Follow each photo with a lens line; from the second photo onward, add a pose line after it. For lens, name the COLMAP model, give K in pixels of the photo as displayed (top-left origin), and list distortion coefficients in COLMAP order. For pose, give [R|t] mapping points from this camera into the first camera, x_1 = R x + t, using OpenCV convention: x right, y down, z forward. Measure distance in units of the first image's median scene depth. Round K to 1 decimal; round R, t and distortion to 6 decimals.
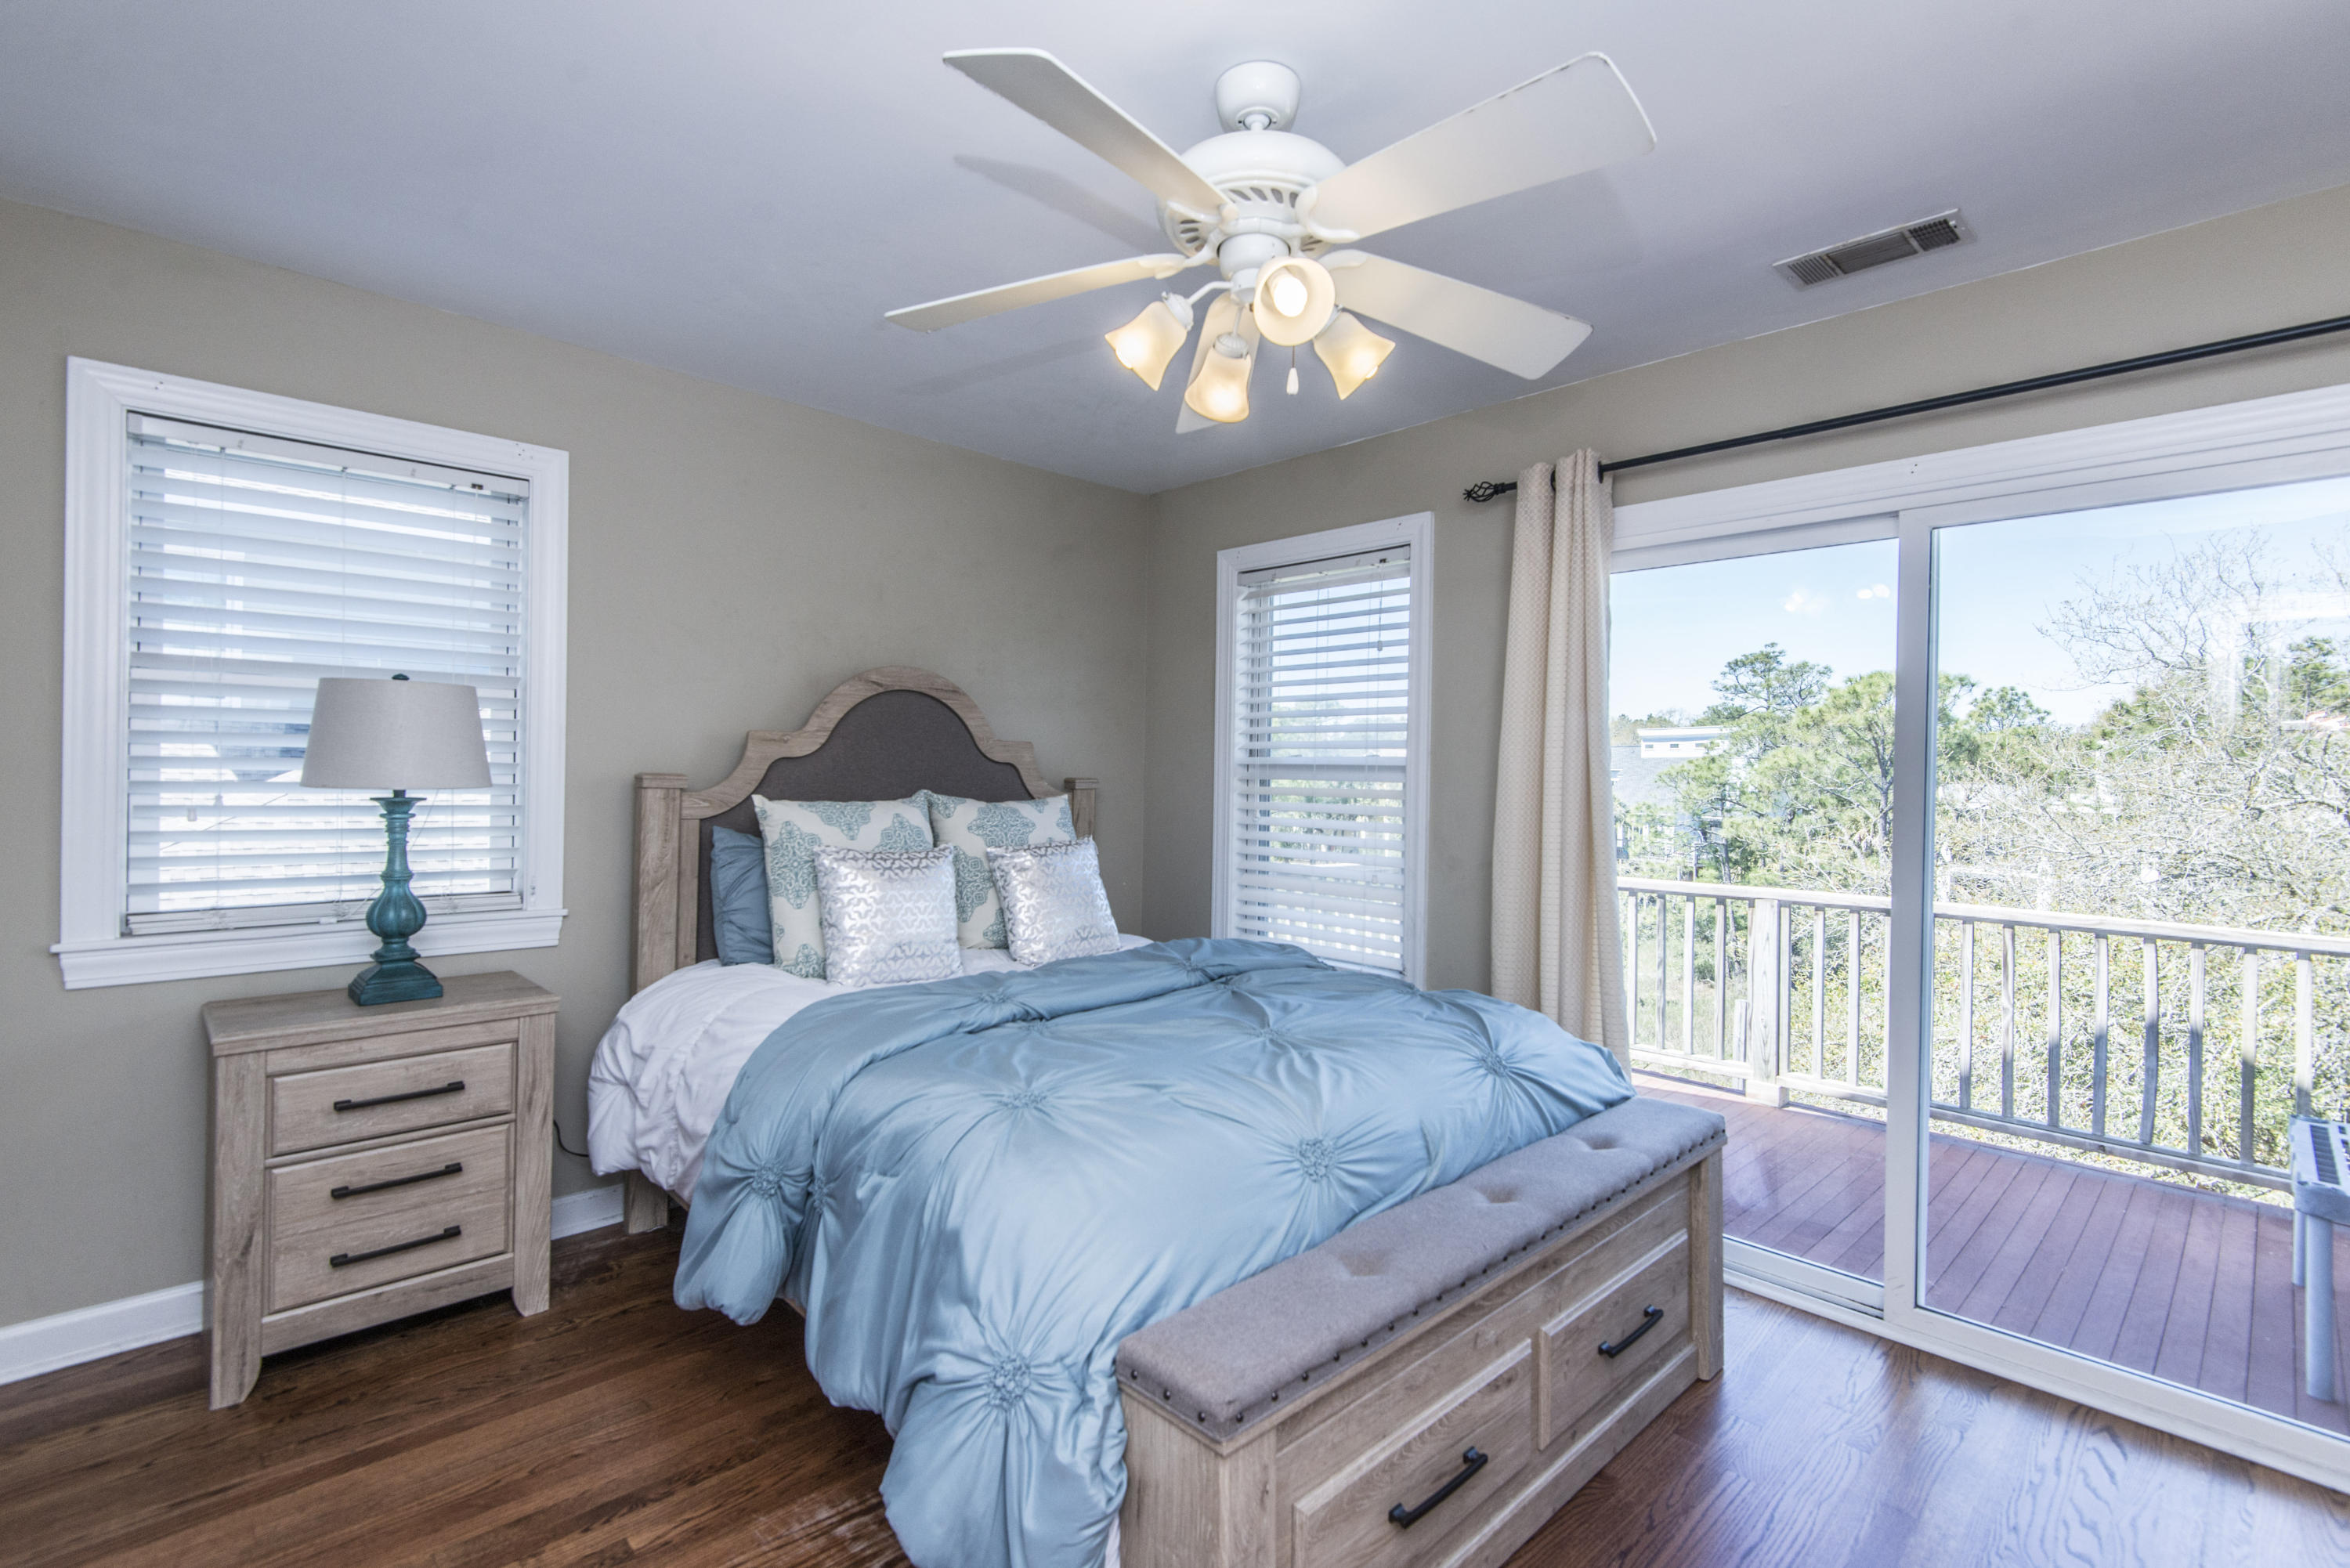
lens RADIAL K [[1064.8, 0, 1165.7], [0, 1064.8, 772.0], [0, 0, 1]] dist [0.019908, -0.011467]
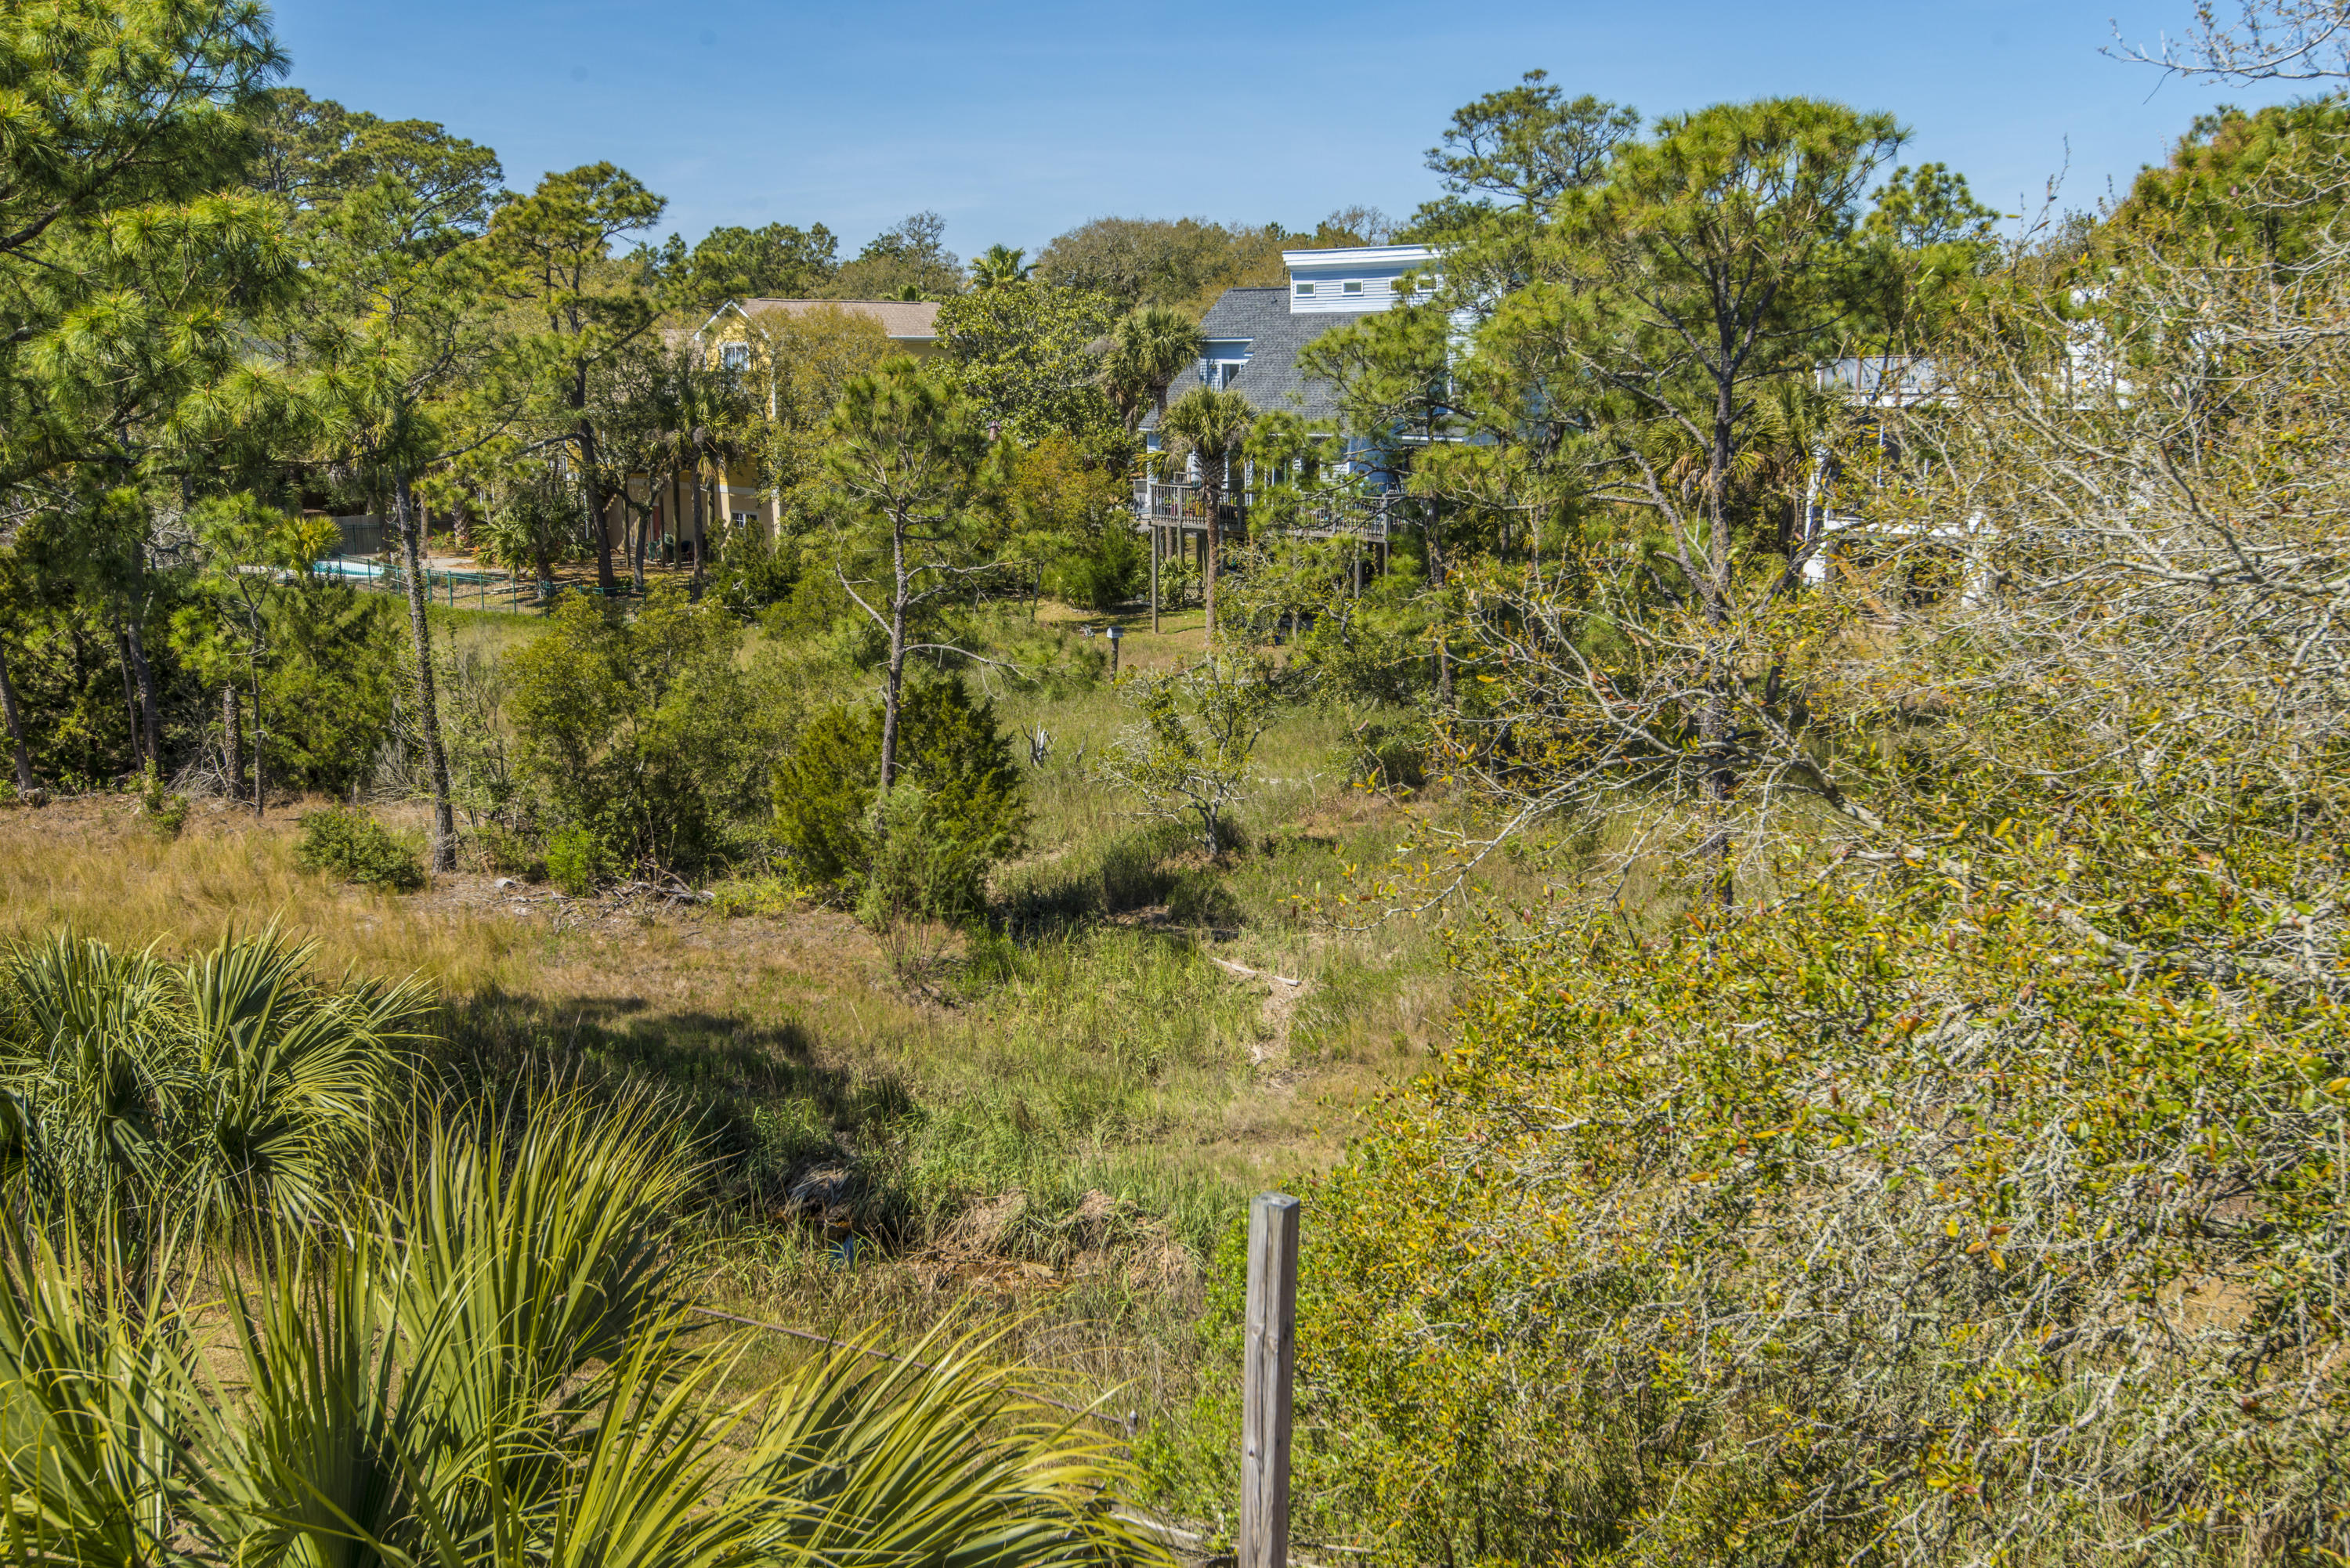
lens RADIAL K [[2297.4, 0, 1165.9], [0, 2297.4, 774.3], [0, 0, 1]] dist [0.025380, 0.000000]
pose [[0.936922, -0.080173, 0.340220, 0.075268], [0.017798, 0.983020, 0.182635, -0.000415], [-0.349085, -0.165059, 0.922440, 0.113671]]
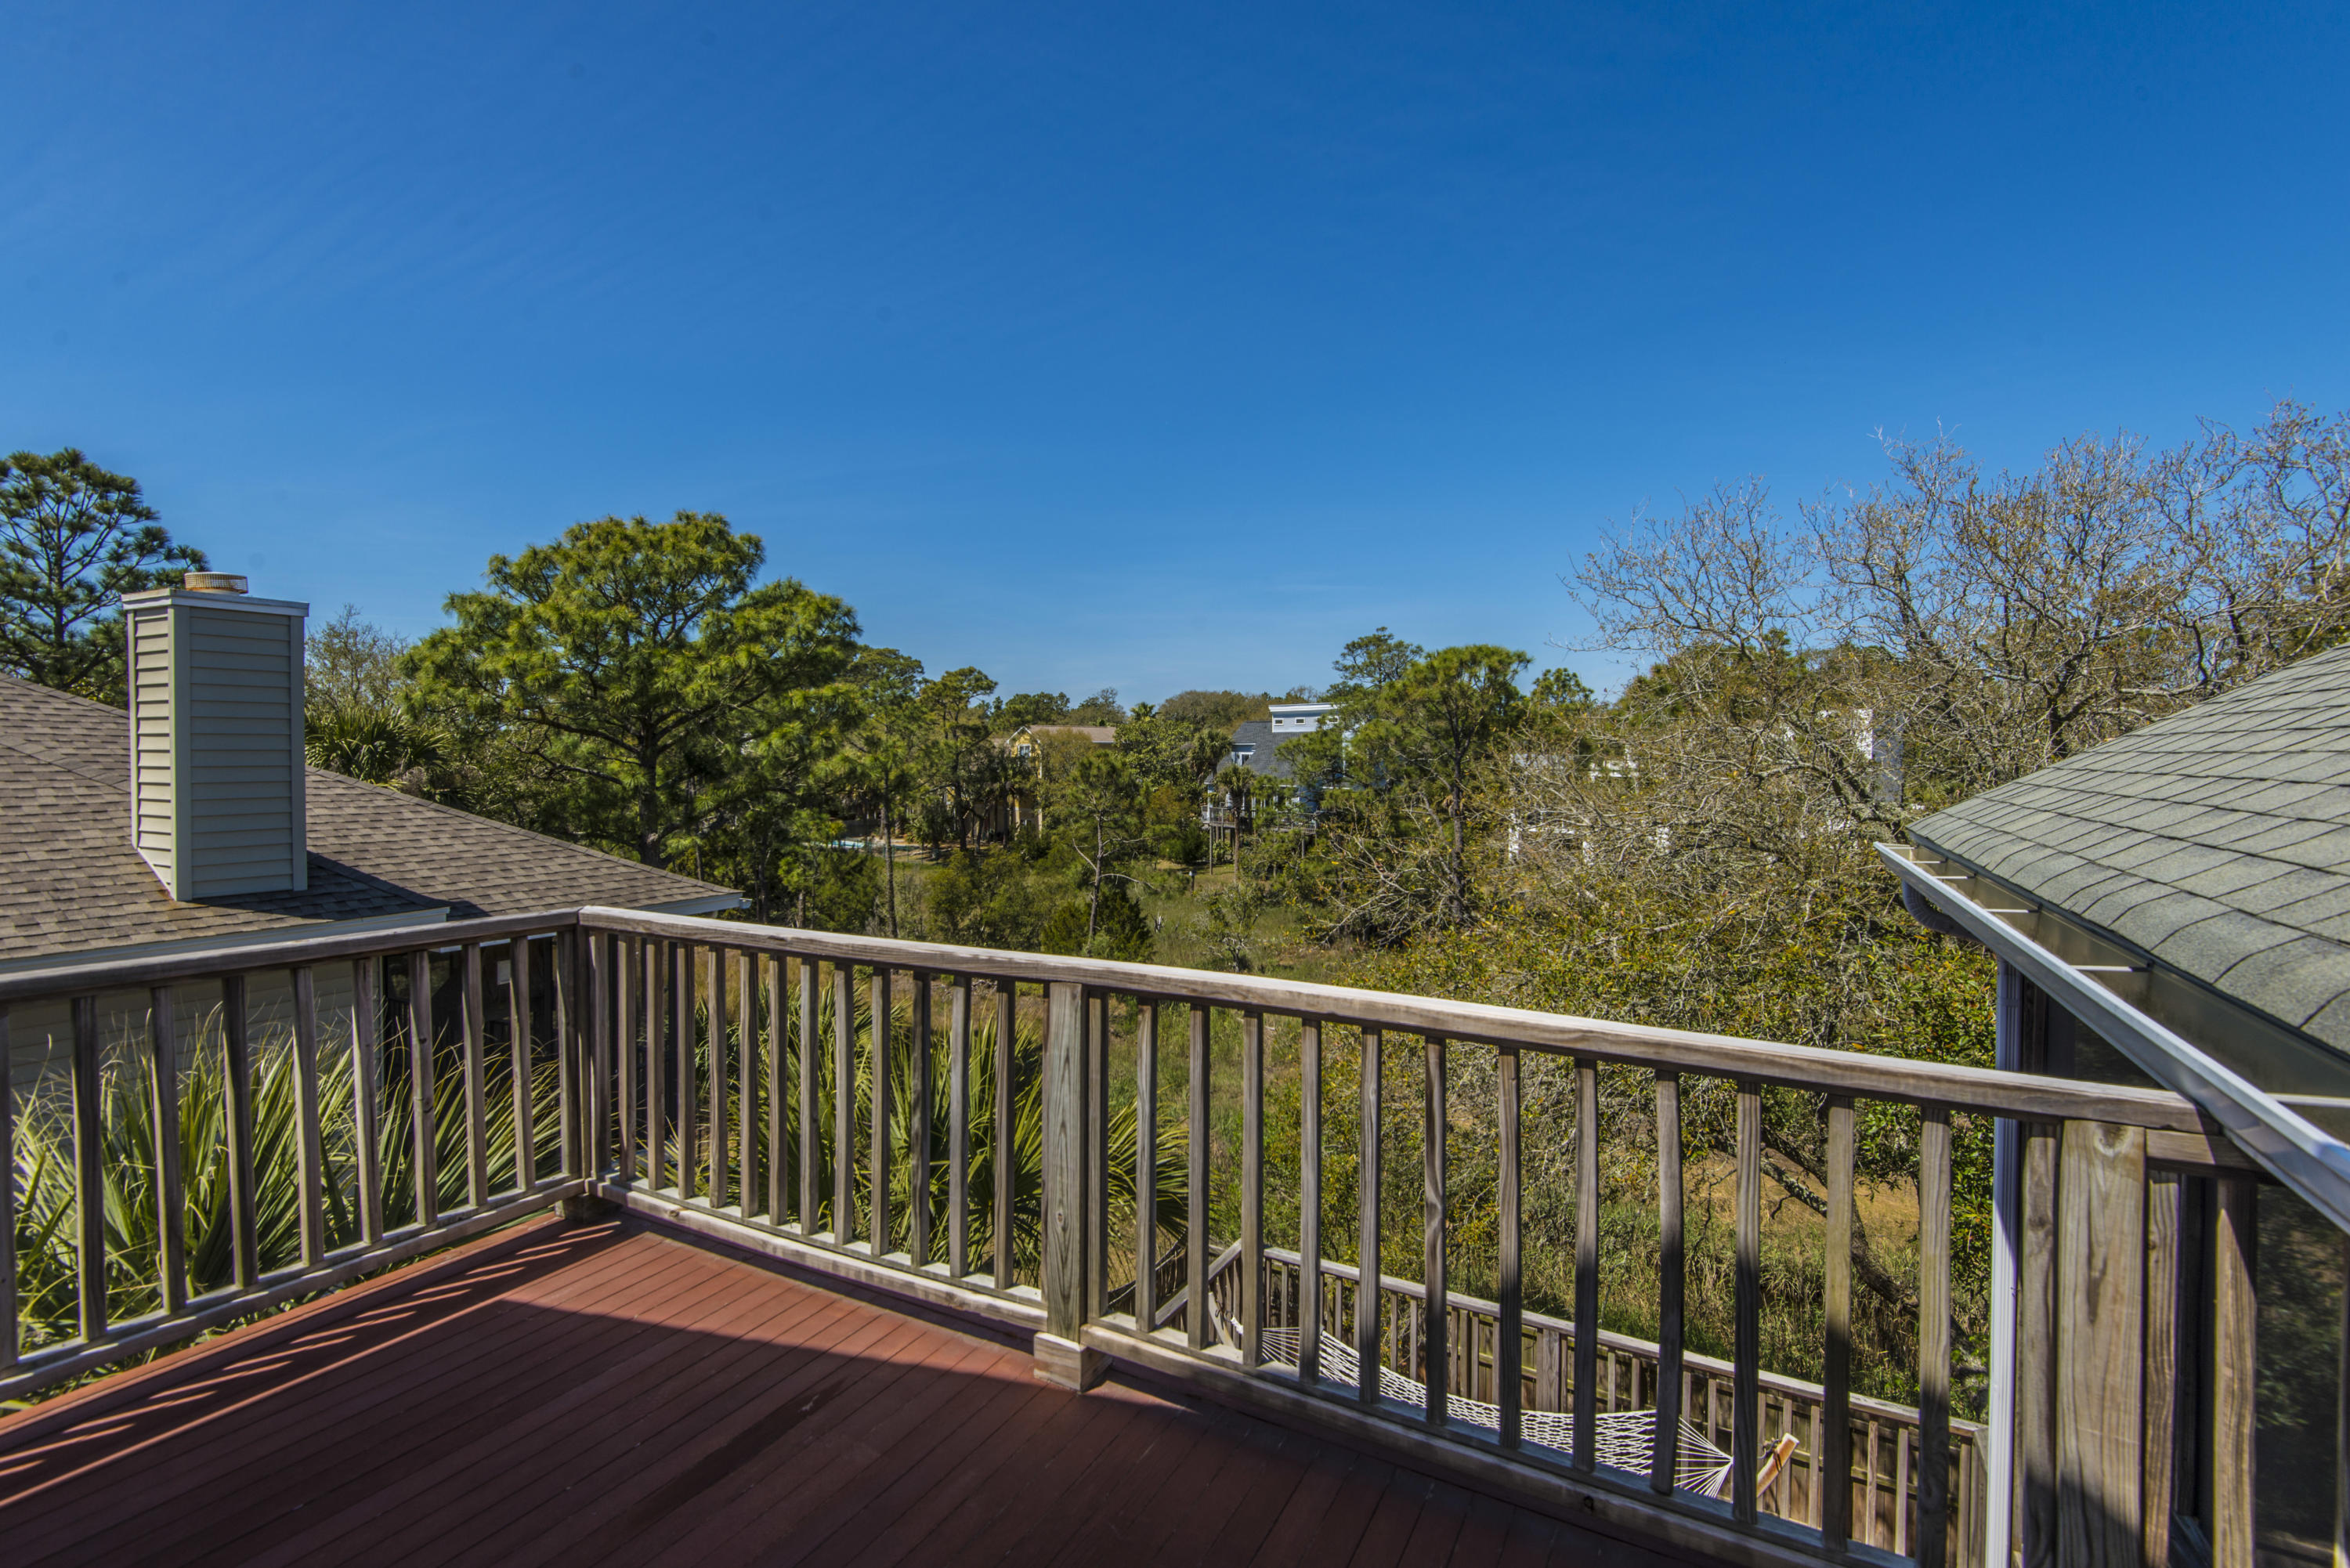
lens RADIAL K [[1064.8, 0, 1152.4], [0, 1064.8, 785.6], [0, 0, 1]] dist [0.019908, -0.011467]
pose [[0.956189, -0.022648, 0.291873, 0.054118], [0.012930, 0.999297, 0.035178, 0.000594], [-0.292464, -0.029863, 0.955810, 0.059173]]
